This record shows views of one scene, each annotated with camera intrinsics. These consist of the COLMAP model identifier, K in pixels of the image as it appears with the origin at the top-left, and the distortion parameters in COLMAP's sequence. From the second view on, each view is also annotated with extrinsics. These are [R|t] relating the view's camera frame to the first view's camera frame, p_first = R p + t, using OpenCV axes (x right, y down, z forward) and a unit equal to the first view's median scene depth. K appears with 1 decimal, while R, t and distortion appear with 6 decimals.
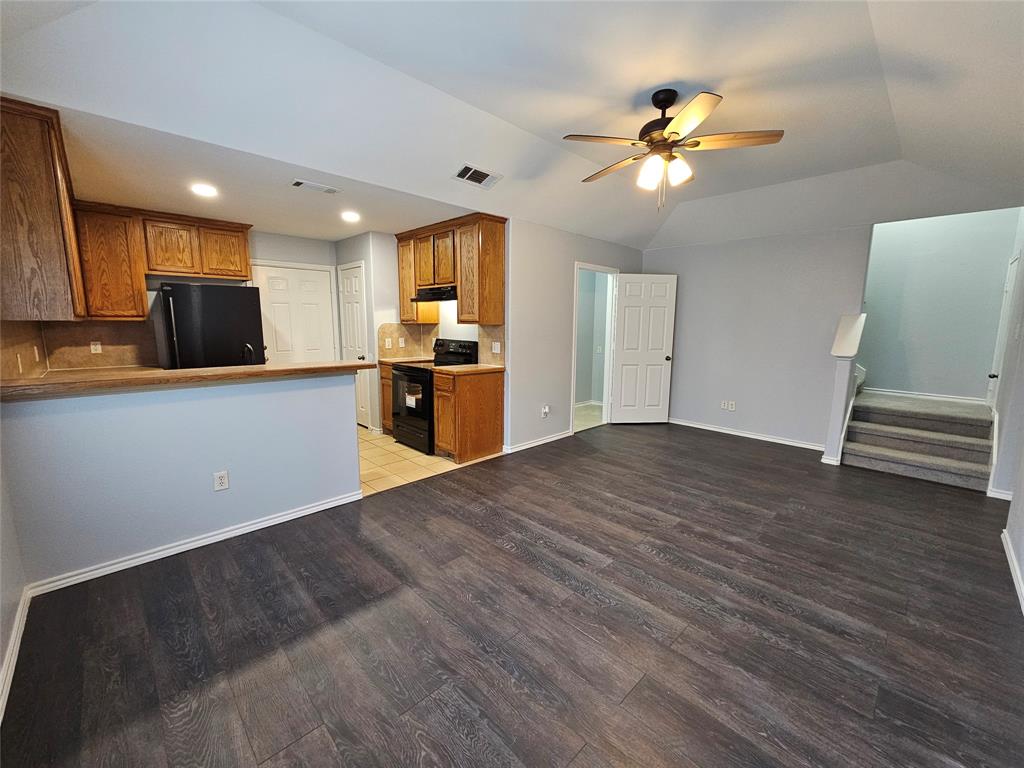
lens RADIAL K [[418.3, 0, 515.8], [0, 418.3, 382.2], [0, 0, 1]] dist [-0.001457, 0.000773]
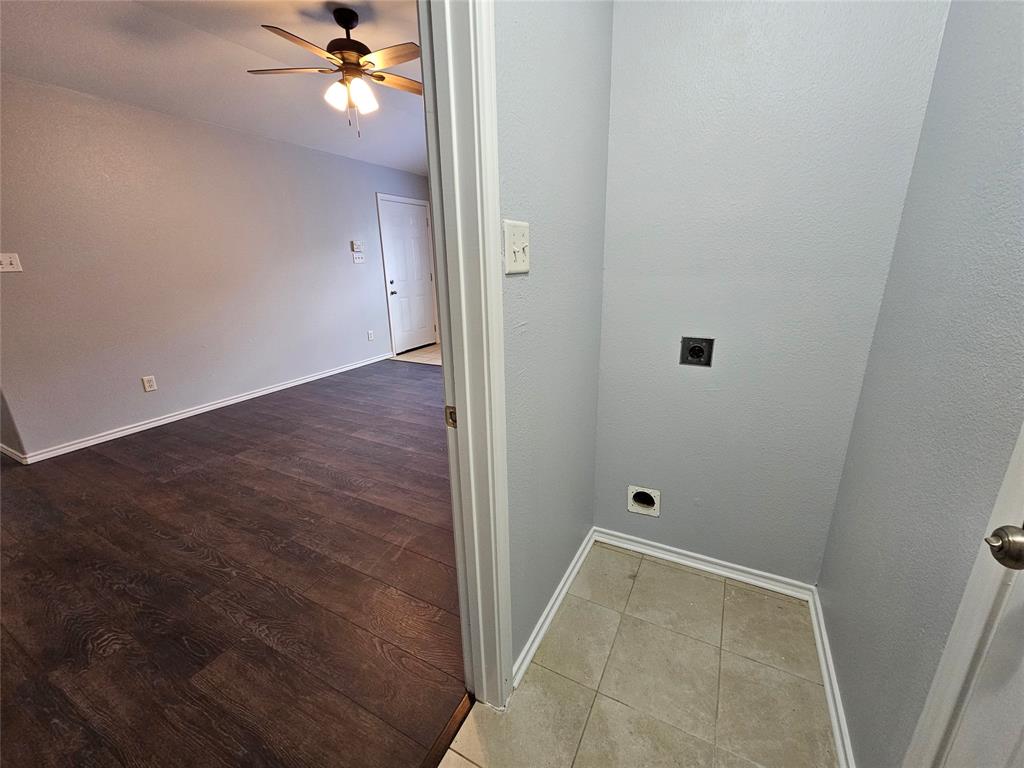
lens RADIAL K [[418.3, 0, 517.4], [0, 418.3, 383.7], [0, 0, 1]] dist [-0.001457, 0.000773]
pose [[-0.951497, 0.095241, -0.292544, 0.210253], [-0.037316, 0.908130, 0.417022, -0.188623], [0.305386, 0.407712, -0.860529, 1.470775]]
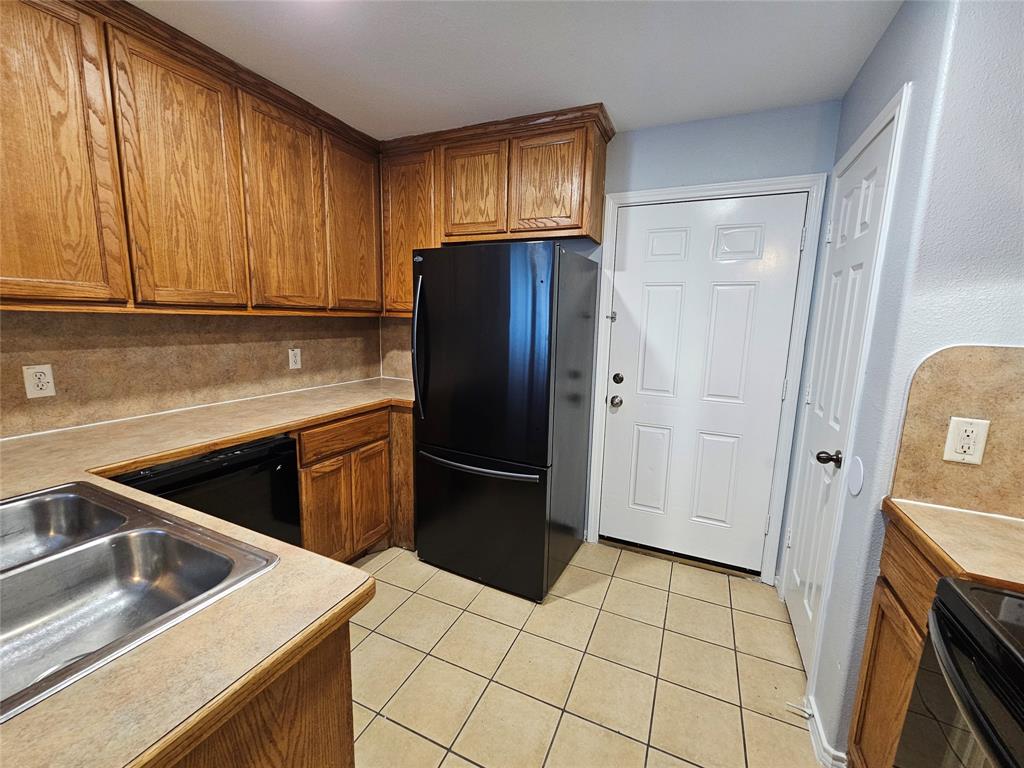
lens RADIAL K [[418.3, 0, 517.5], [0, 418.3, 381.6], [0, 0, 1]] dist [-0.001457, 0.000773]
pose [[0.365099, 0.146364, -0.919391, -0.245006], [-0.160028, 0.982731, 0.092899, -0.131830], [0.917112, 0.113211, 0.382216, 0.880470]]
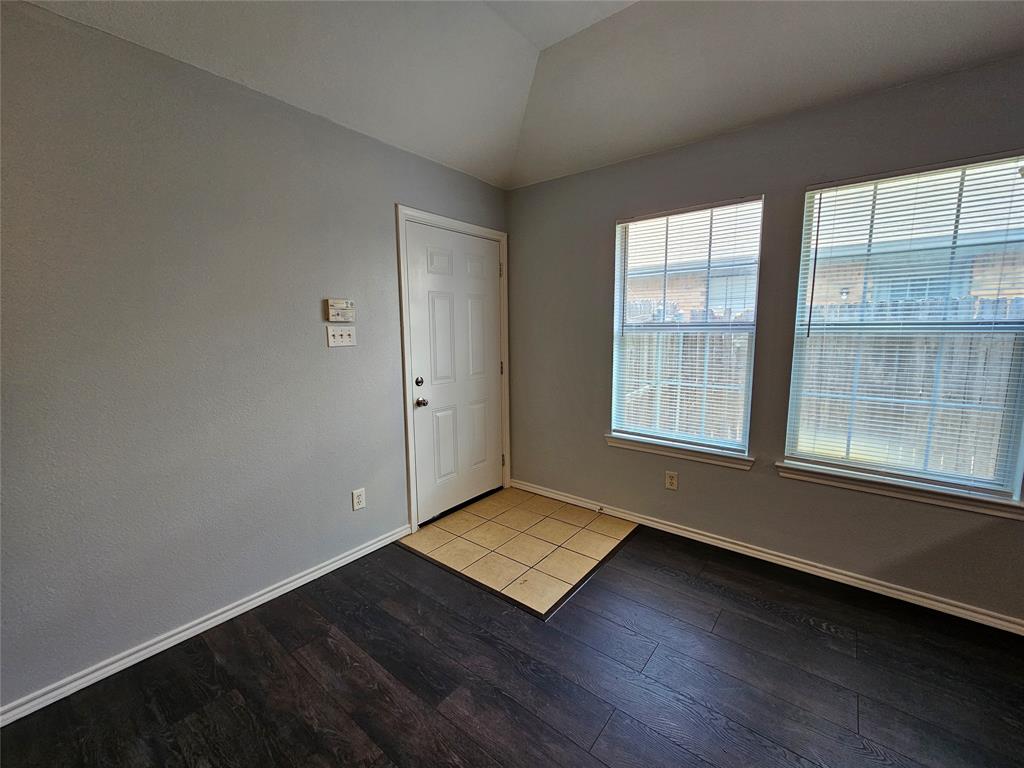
lens RADIAL K [[418.3, 0, 518.6], [0, 418.3, 385.7], [0, 0, 1]] dist [-0.001457, 0.000773]
pose [[-0.991827, 0.016825, -0.126472, 0.096318], [-0.019206, 0.960283, 0.278366, -0.088985], [0.126133, 0.278520, -0.952112, 0.692098]]
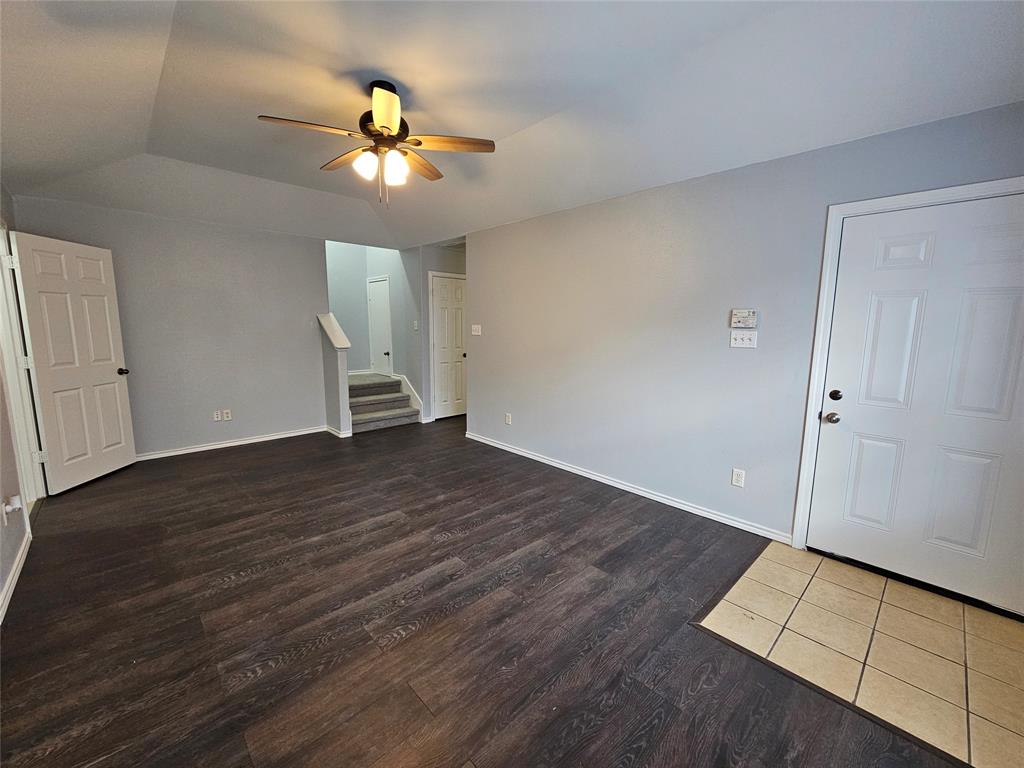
lens RADIAL K [[418.3, 0, 517.5], [0, 418.3, 382.3], [0, 0, 1]] dist [-0.001457, 0.000773]
pose [[0.012288, -0.150555, 0.988525, -0.430245], [0.134828, 0.979821, 0.147553, -0.073816], [-0.990793, 0.131468, 0.032339, 0.461717]]
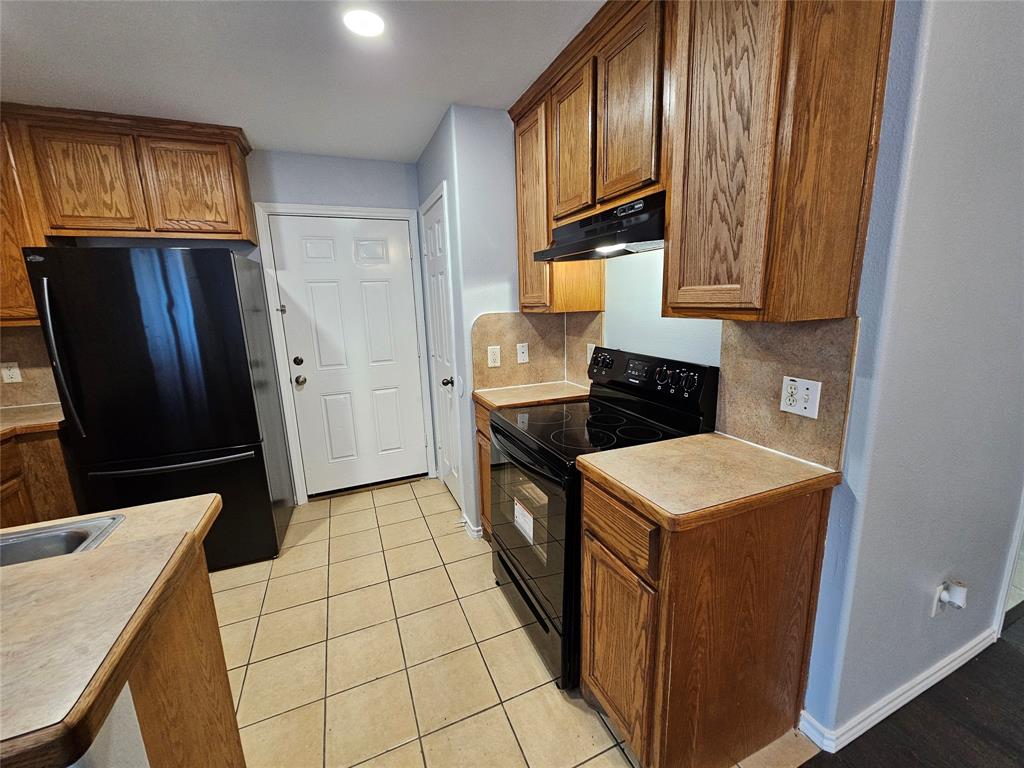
lens RADIAL K [[418.3, 0, 517.0], [0, 418.3, 383.2], [0, 0, 1]] dist [-0.001457, 0.000773]
pose [[0.929404, 0.038107, -0.367091, -0.132865], [-0.016921, 0.998009, 0.060761, -0.114893], [0.368675, -0.050259, 0.928199, 0.712880]]
